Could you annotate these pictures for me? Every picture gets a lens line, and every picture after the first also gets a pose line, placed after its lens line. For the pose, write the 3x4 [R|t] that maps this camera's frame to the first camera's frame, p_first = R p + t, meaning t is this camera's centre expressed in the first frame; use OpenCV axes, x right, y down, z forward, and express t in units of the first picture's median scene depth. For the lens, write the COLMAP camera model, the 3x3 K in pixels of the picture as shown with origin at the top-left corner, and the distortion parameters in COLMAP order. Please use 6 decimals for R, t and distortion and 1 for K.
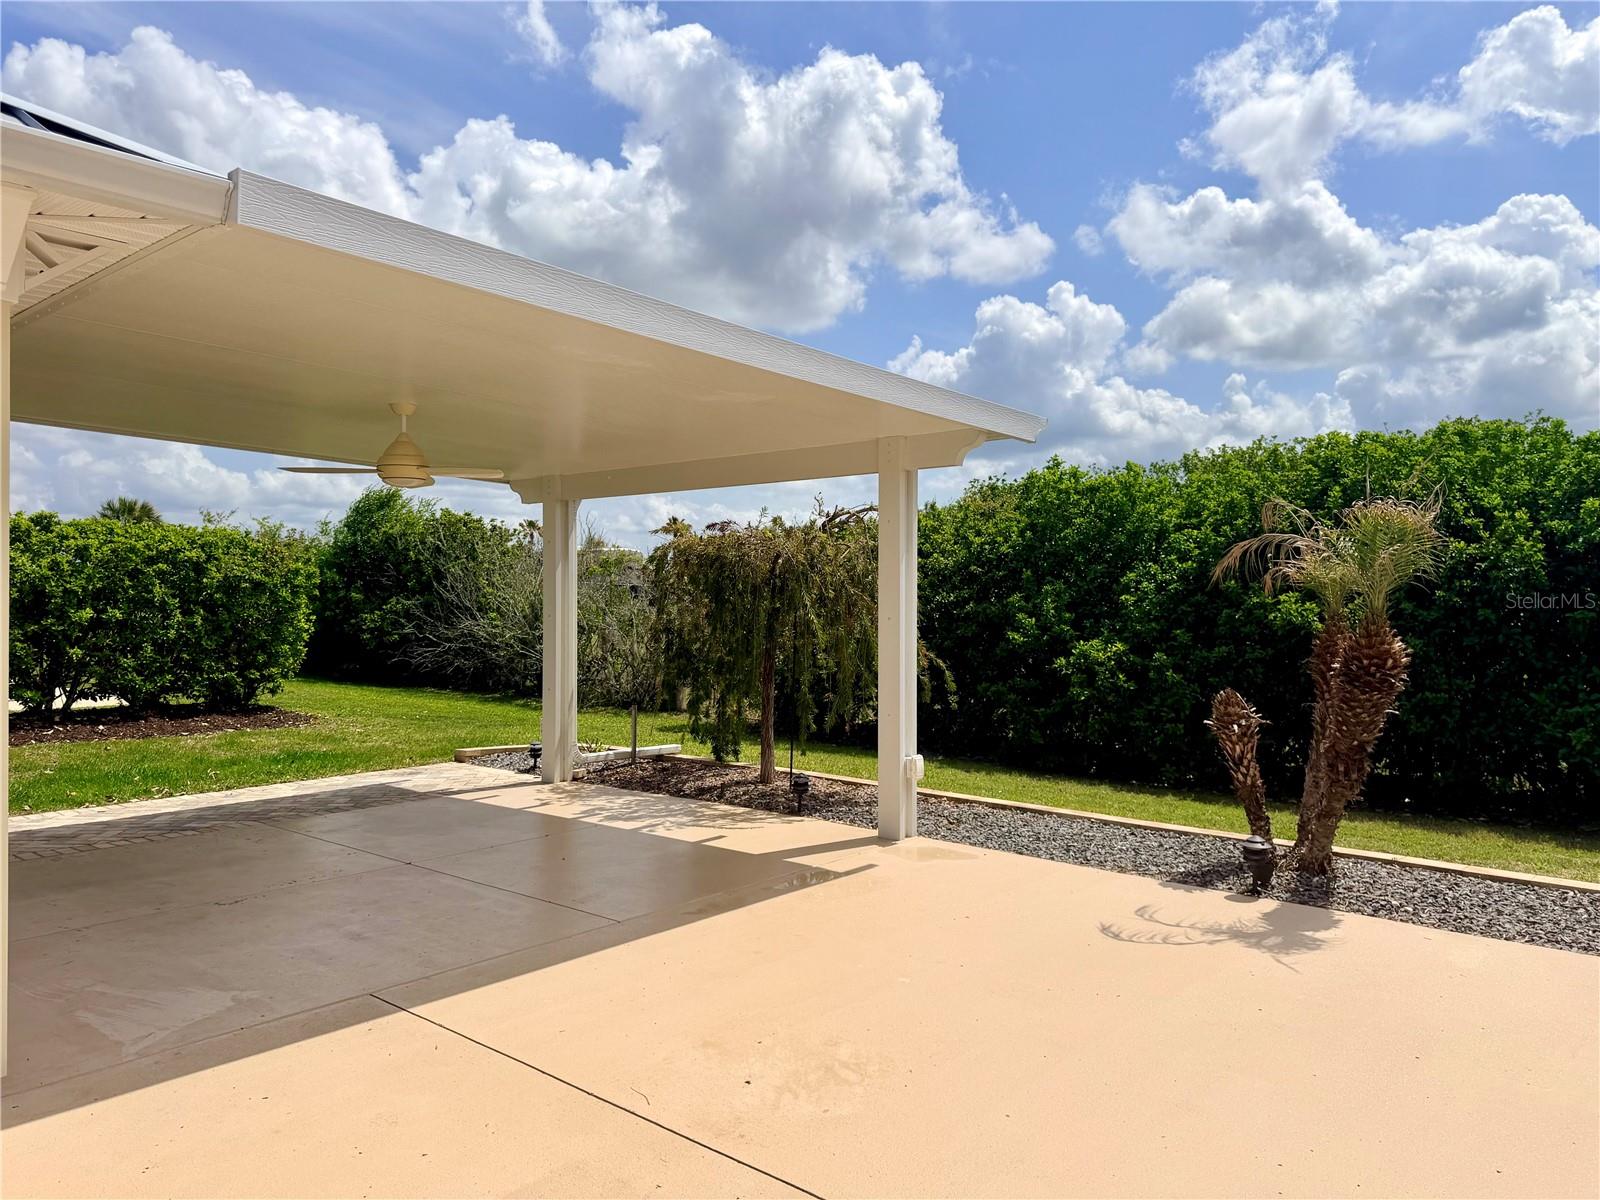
lens RADIAL K [[1135.8, 0, 800.0], [0, 1135.8, 600.0], [0, 0, 1]] dist [0.127997, -0.189101]
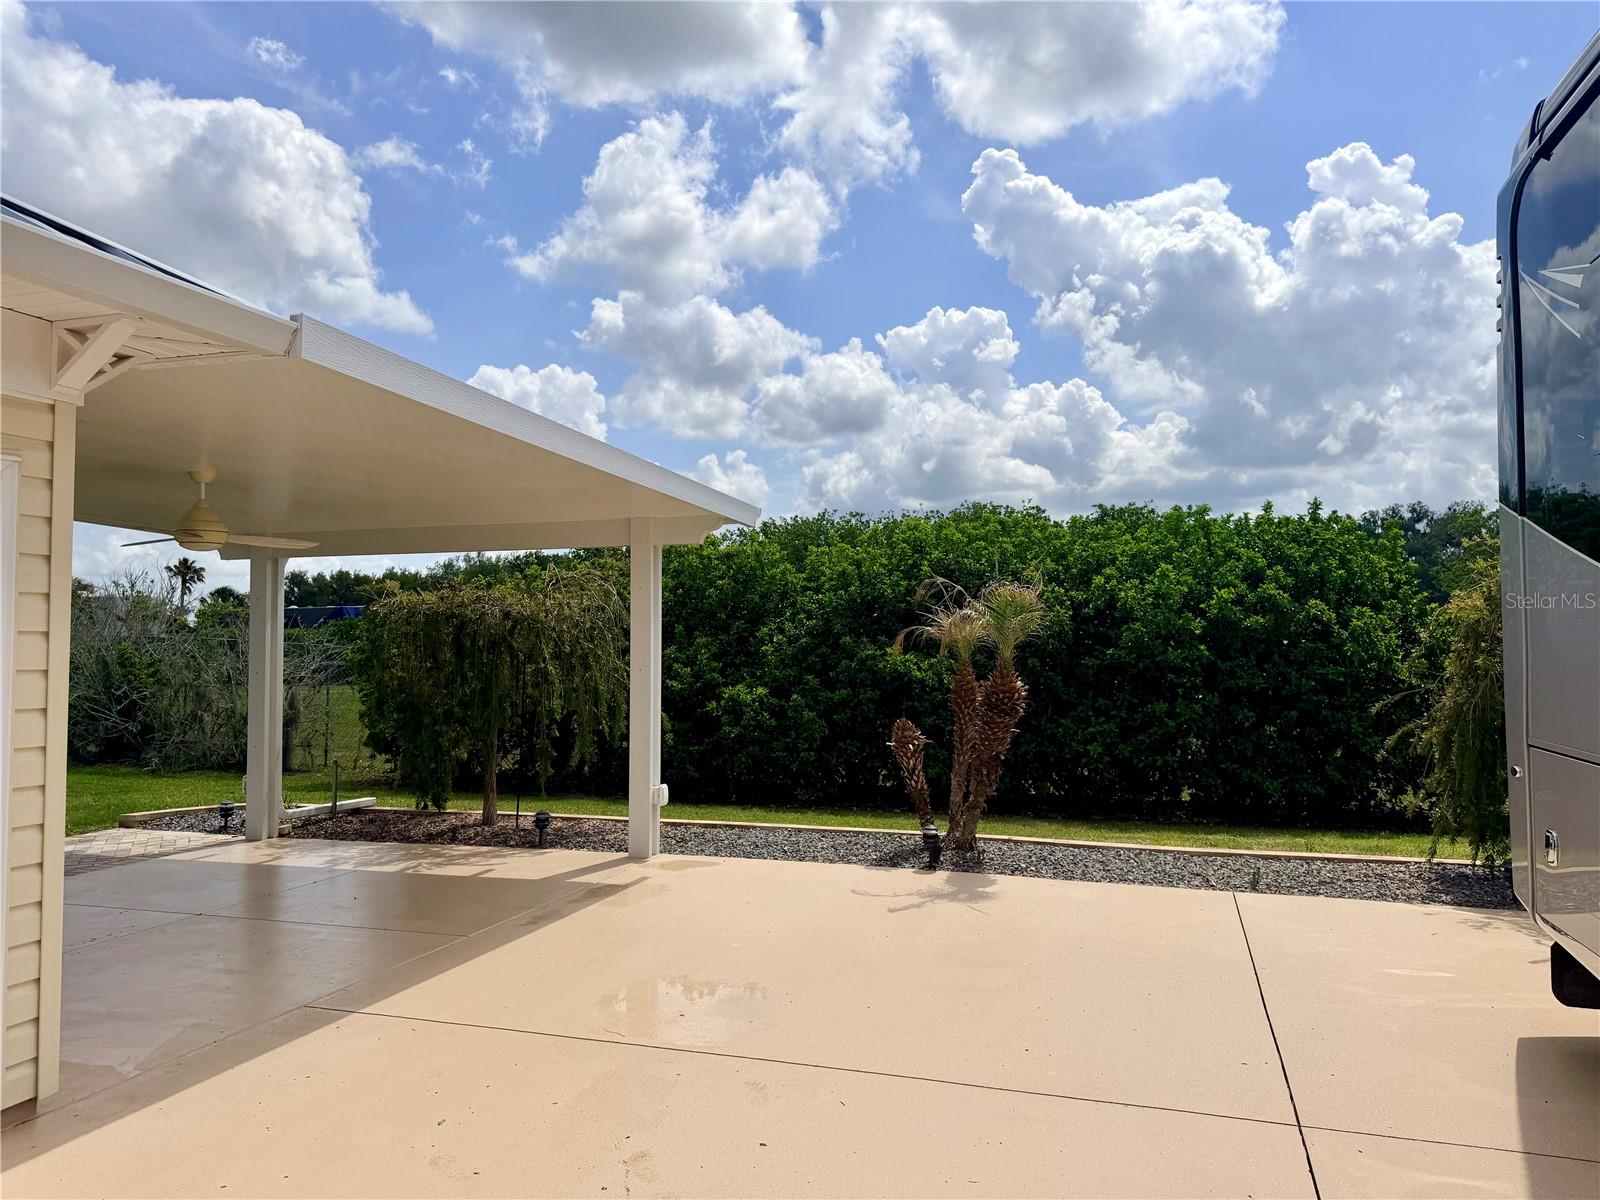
lens RADIAL K [[1126.7, 0, 800.0], [0, 1126.7, 600.0], [0, 0, 1]] dist [0.156079, -0.223451]
pose [[0.922590, 0.010384, 0.385642, -0.206279], [0.006391, 0.999089, -0.042191, -0.004931], [-0.385729, 0.041389, 0.921683, -0.144838]]
